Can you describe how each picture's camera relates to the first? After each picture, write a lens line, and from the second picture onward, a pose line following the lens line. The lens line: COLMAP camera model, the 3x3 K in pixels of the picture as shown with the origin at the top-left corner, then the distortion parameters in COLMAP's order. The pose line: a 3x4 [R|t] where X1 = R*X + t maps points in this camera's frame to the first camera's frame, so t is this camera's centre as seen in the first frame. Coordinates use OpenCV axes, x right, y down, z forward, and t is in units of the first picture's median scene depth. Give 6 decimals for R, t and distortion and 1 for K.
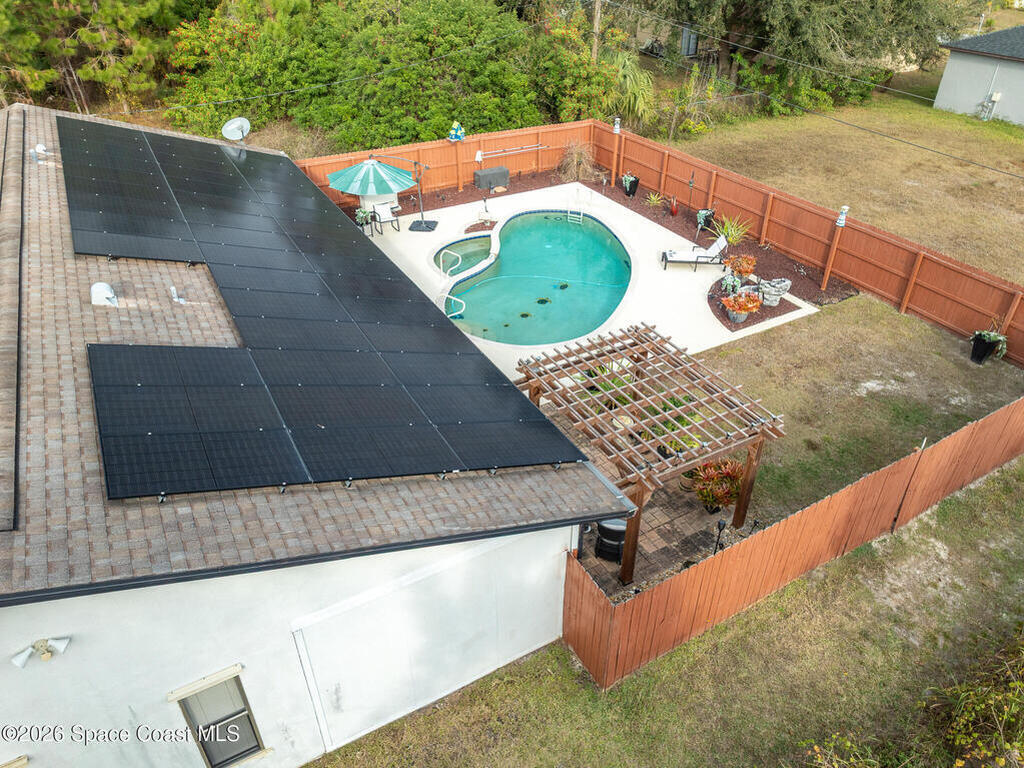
lens RADIAL K [[711.4, 0, 519.3], [0, 711.4, 387.2], [0, 0, 1]] dist [-0.003874, 0.006703]
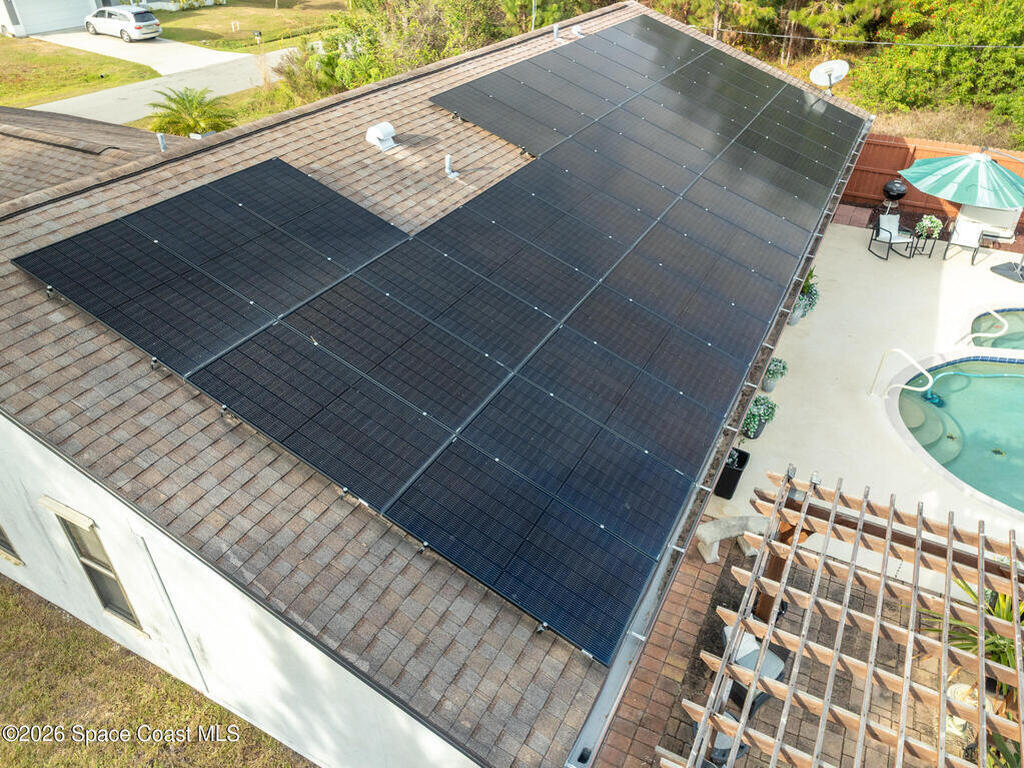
lens RADIAL K [[711.4, 0, 511.7], [0, 711.4, 381.0], [0, 0, 1]] dist [-0.003874, 0.006703]
pose [[0.531455, 0.479338, -0.698420, 0.153664], [-0.478187, 0.850329, 0.219724, -0.071818], [0.699209, 0.217202, 0.681124, 0.281062]]
